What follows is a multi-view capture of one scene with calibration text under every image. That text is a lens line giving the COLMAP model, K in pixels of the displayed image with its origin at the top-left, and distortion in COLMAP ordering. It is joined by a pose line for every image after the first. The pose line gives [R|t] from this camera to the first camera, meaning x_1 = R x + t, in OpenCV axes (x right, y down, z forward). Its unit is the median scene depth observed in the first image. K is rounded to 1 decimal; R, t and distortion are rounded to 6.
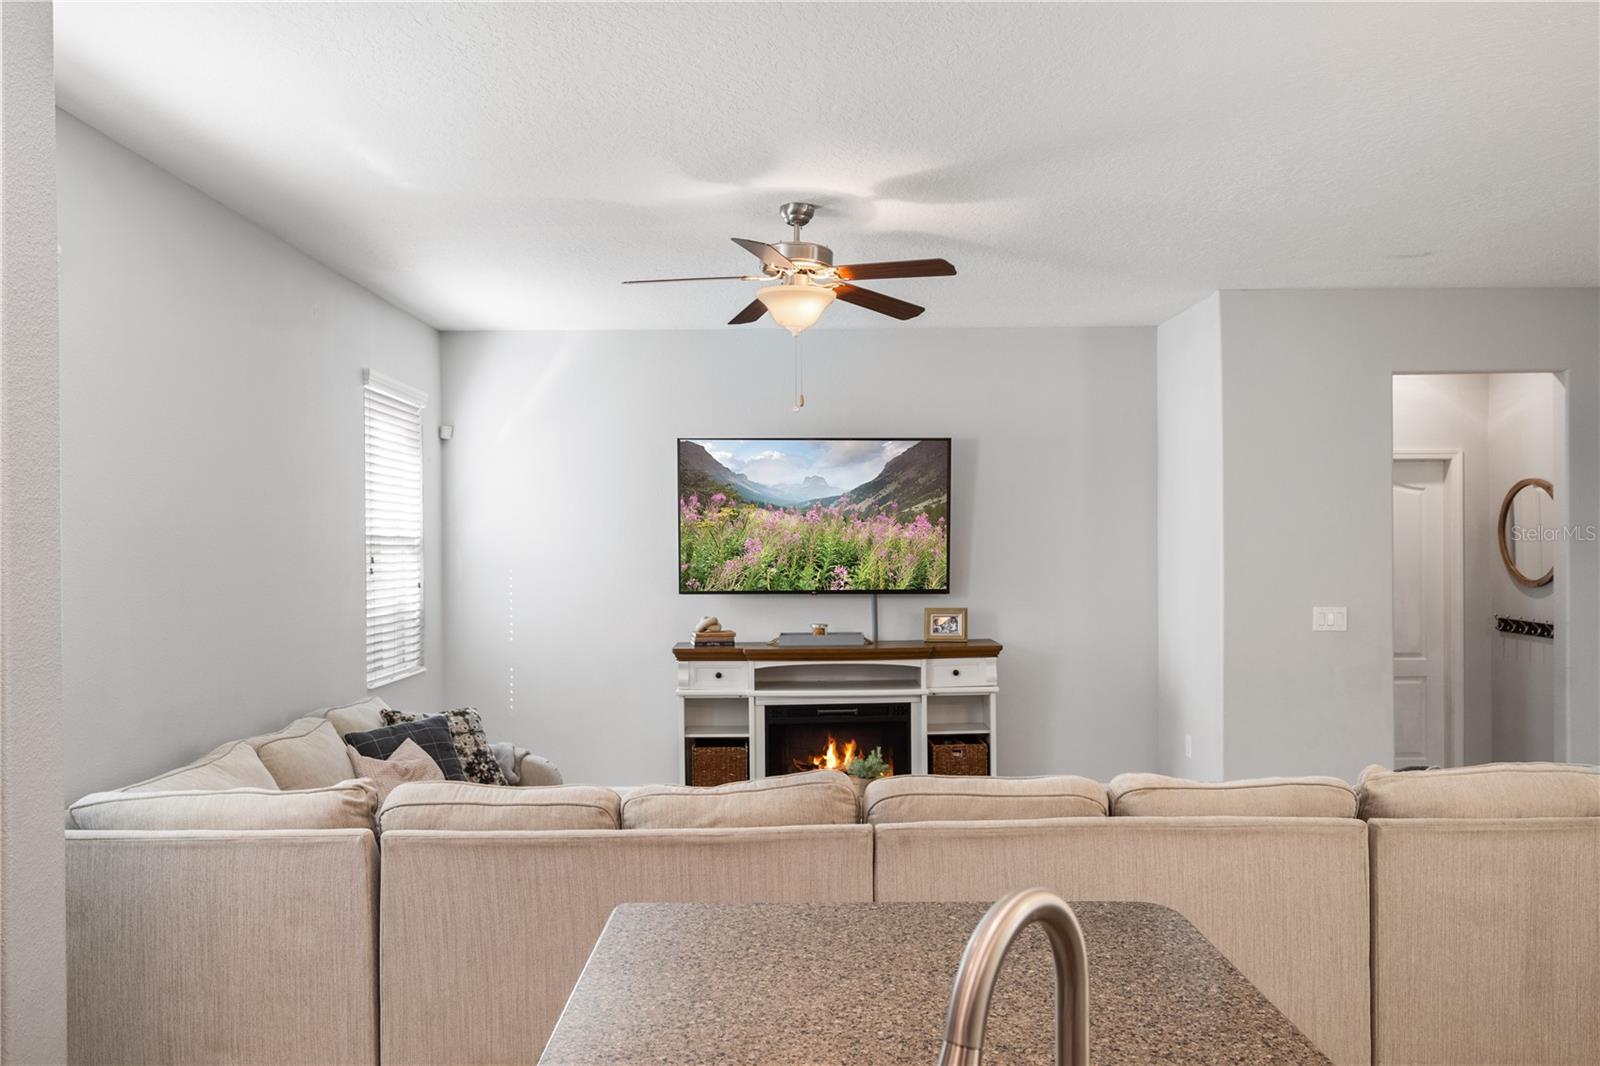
lens RADIAL K [[1207.1, 0, 804.6], [0, 1207.1, 545.5], [0, 0, 1]] dist [-0.002913, -0.003265]
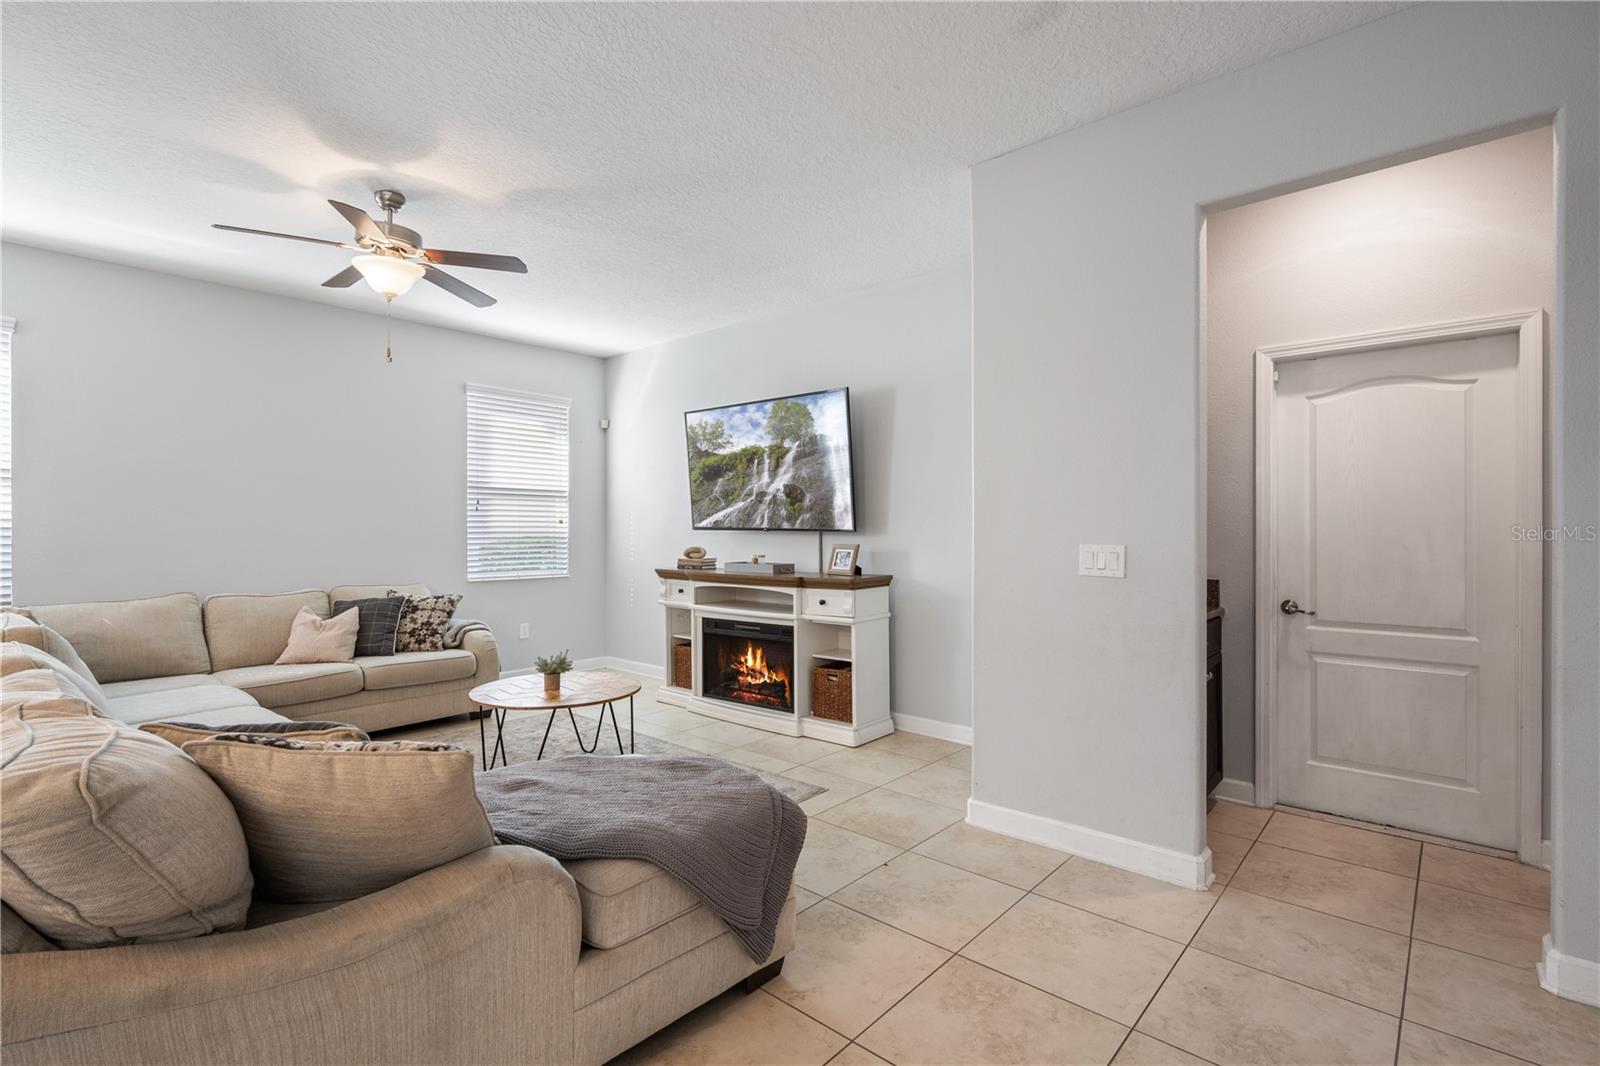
lens RADIAL K [[748.9, 0, 779.7], [0, 748.9, 527.9], [0, 0, 1]] dist [0.004464, 0.000698]
pose [[0.737826, 0.006105, -0.674963, 0.548627], [-0.005420, 0.999980, 0.003120, 0.036649], [0.674969, 0.001357, 0.737845, 0.474771]]
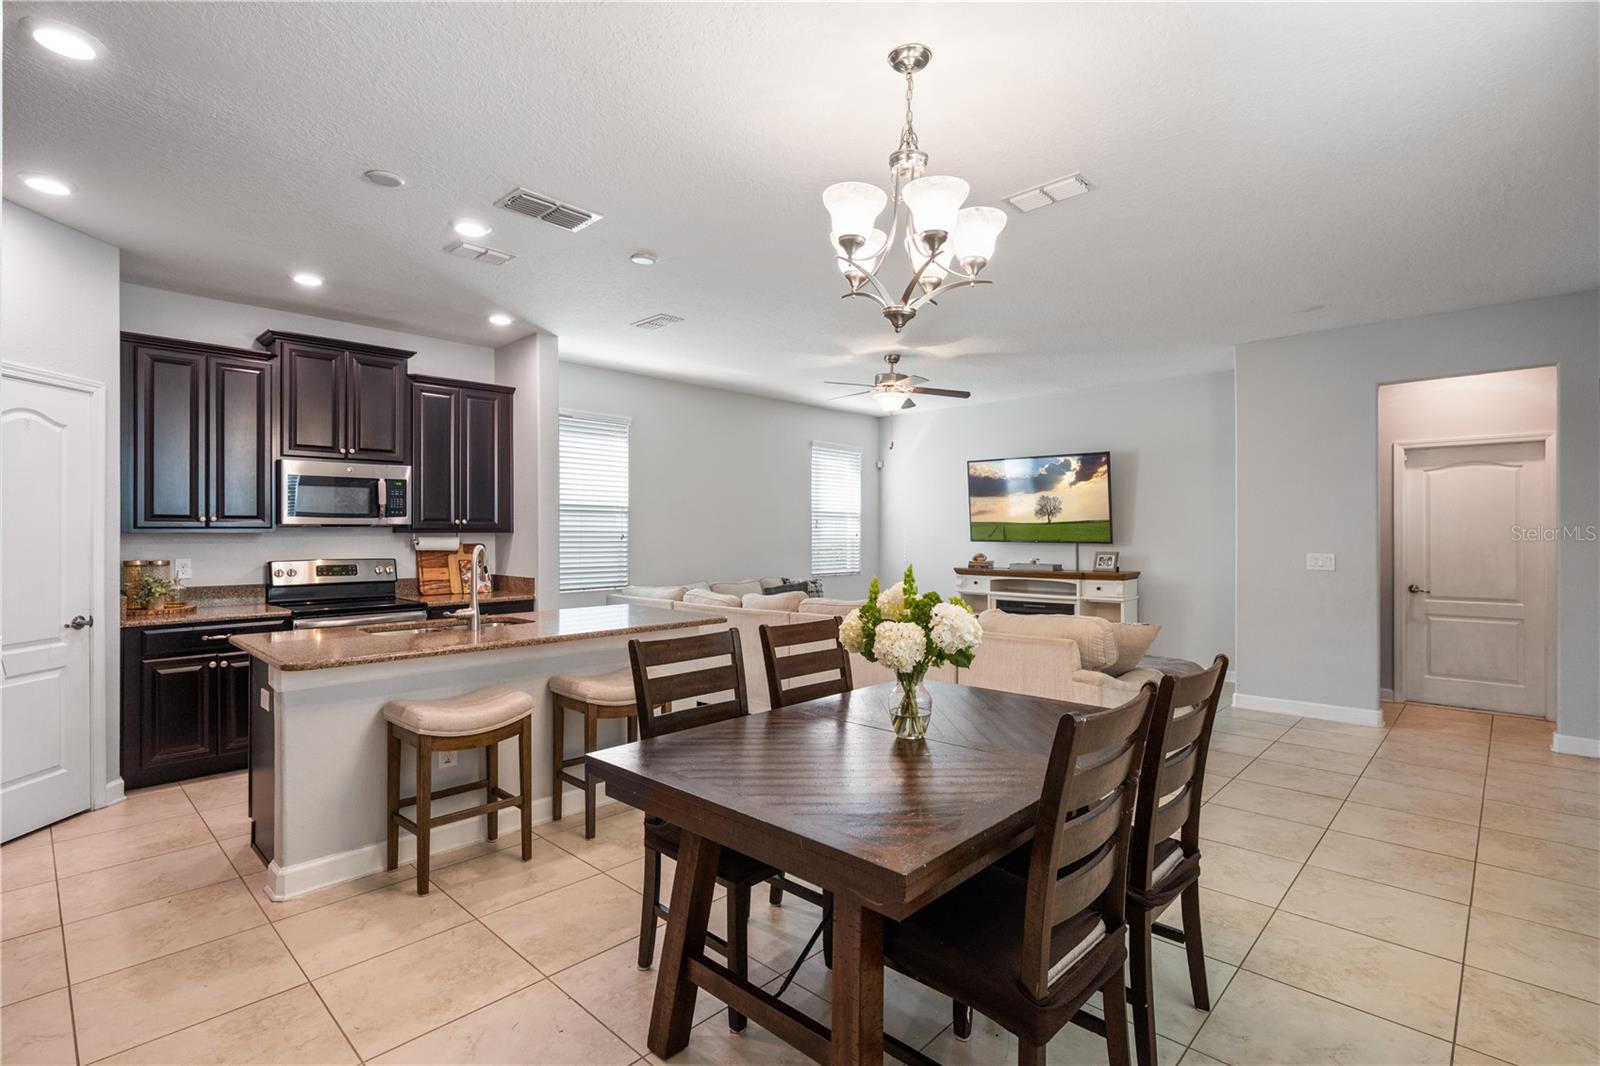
lens RADIAL K [[748.9, 0, 792.9], [0, 748.9, 528.1], [0, 0, 1]] dist [0.004464, 0.000698]
pose [[0.719821, 0.003328, -0.694152, 0.549243], [-0.005839, 0.999982, -0.001260, 0.023218], [0.694136, 0.004960, 0.719827, -0.068622]]
